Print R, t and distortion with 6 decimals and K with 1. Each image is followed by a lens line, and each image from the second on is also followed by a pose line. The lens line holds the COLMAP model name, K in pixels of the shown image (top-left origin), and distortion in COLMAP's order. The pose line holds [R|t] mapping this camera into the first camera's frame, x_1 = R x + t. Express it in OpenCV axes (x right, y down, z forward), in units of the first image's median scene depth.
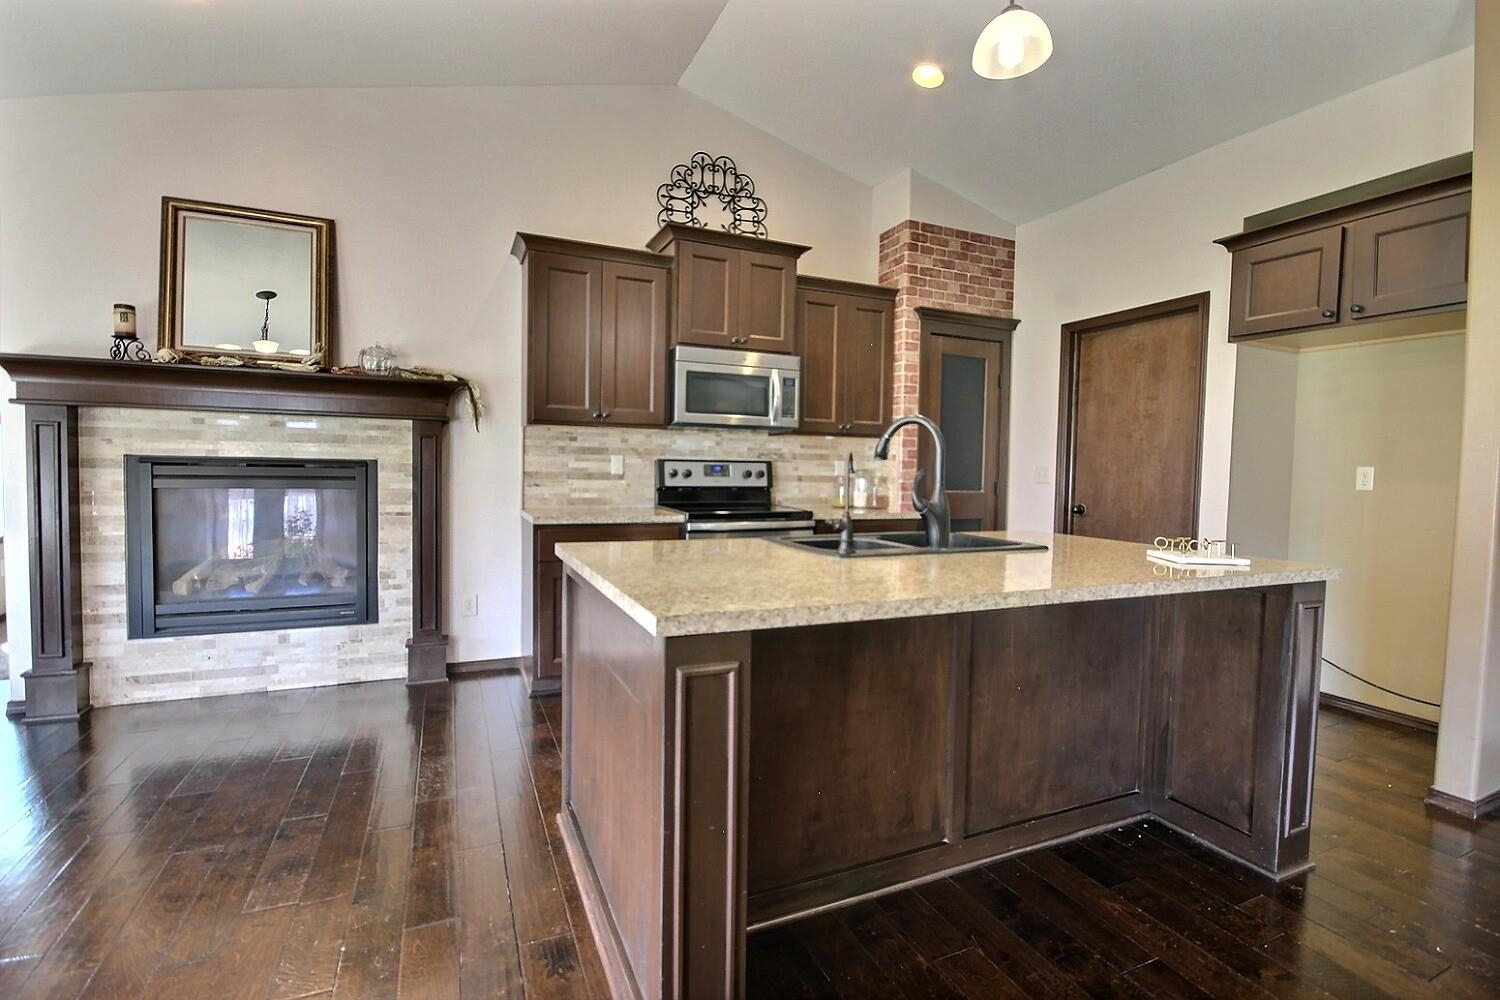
lens RADIAL K [[695.9, 0, 750.7], [0, 695.9, 488.4], [0, 0, 1]] dist [0.003743, -0.009870]
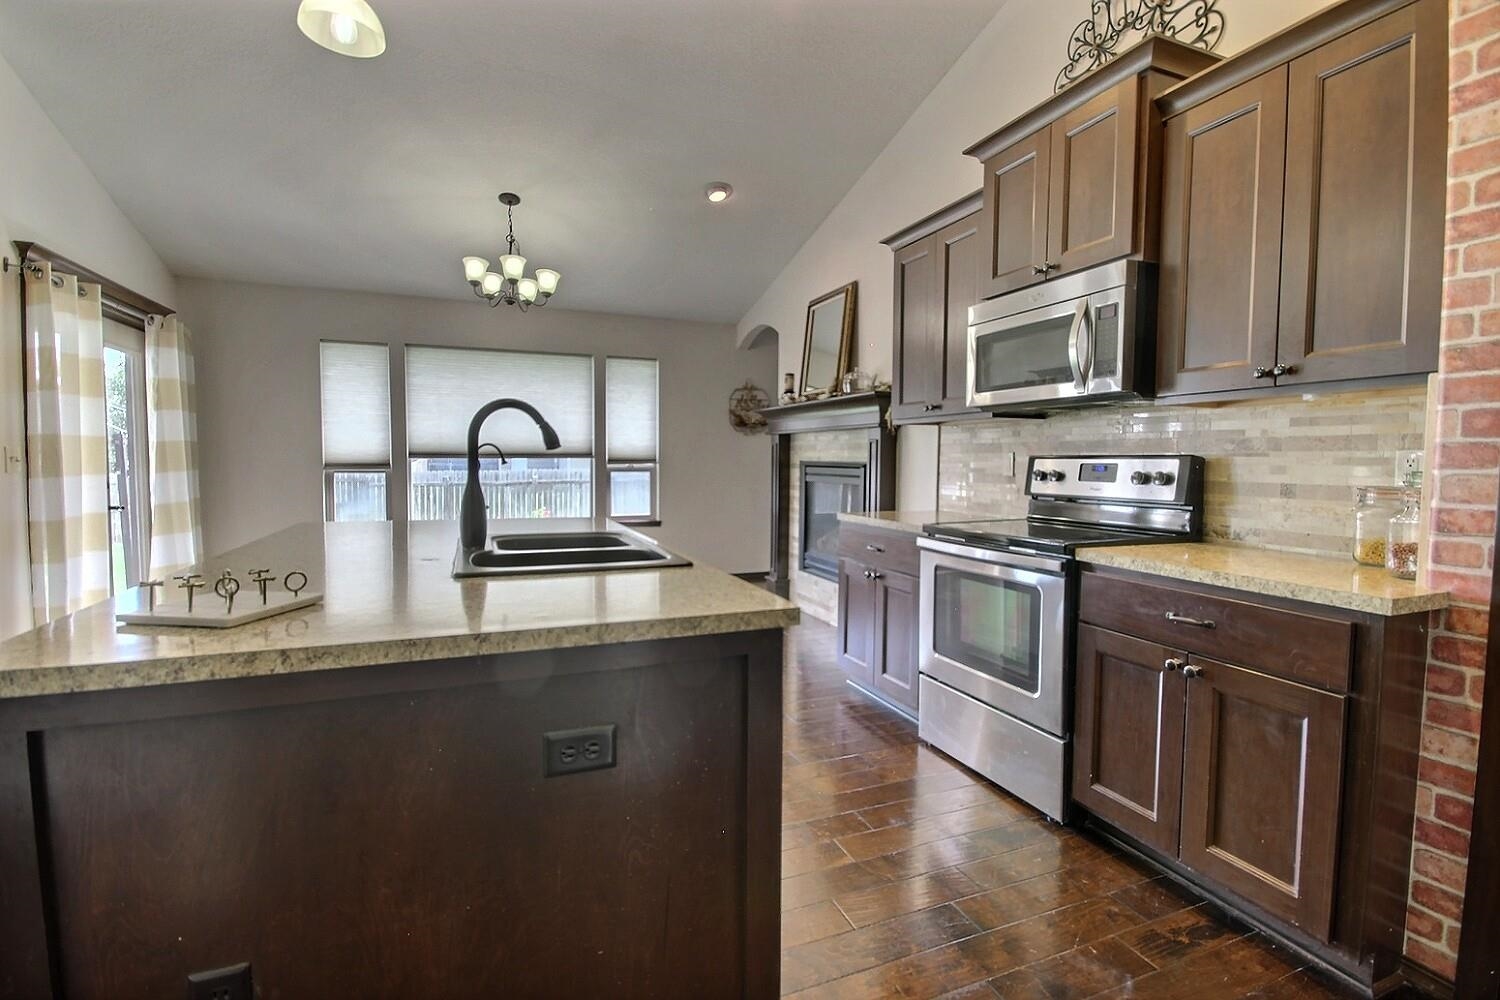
lens RADIAL K [[695.9, 0, 739.7], [0, 695.9, 500.7], [0, 0, 1]] dist [0.003743, -0.009870]
pose [[-0.061366, 0.038992, -0.997353, 0.601909], [-0.044265, 0.998147, 0.041746, -0.011354], [0.997133, 0.046710, -0.059527, 0.709829]]
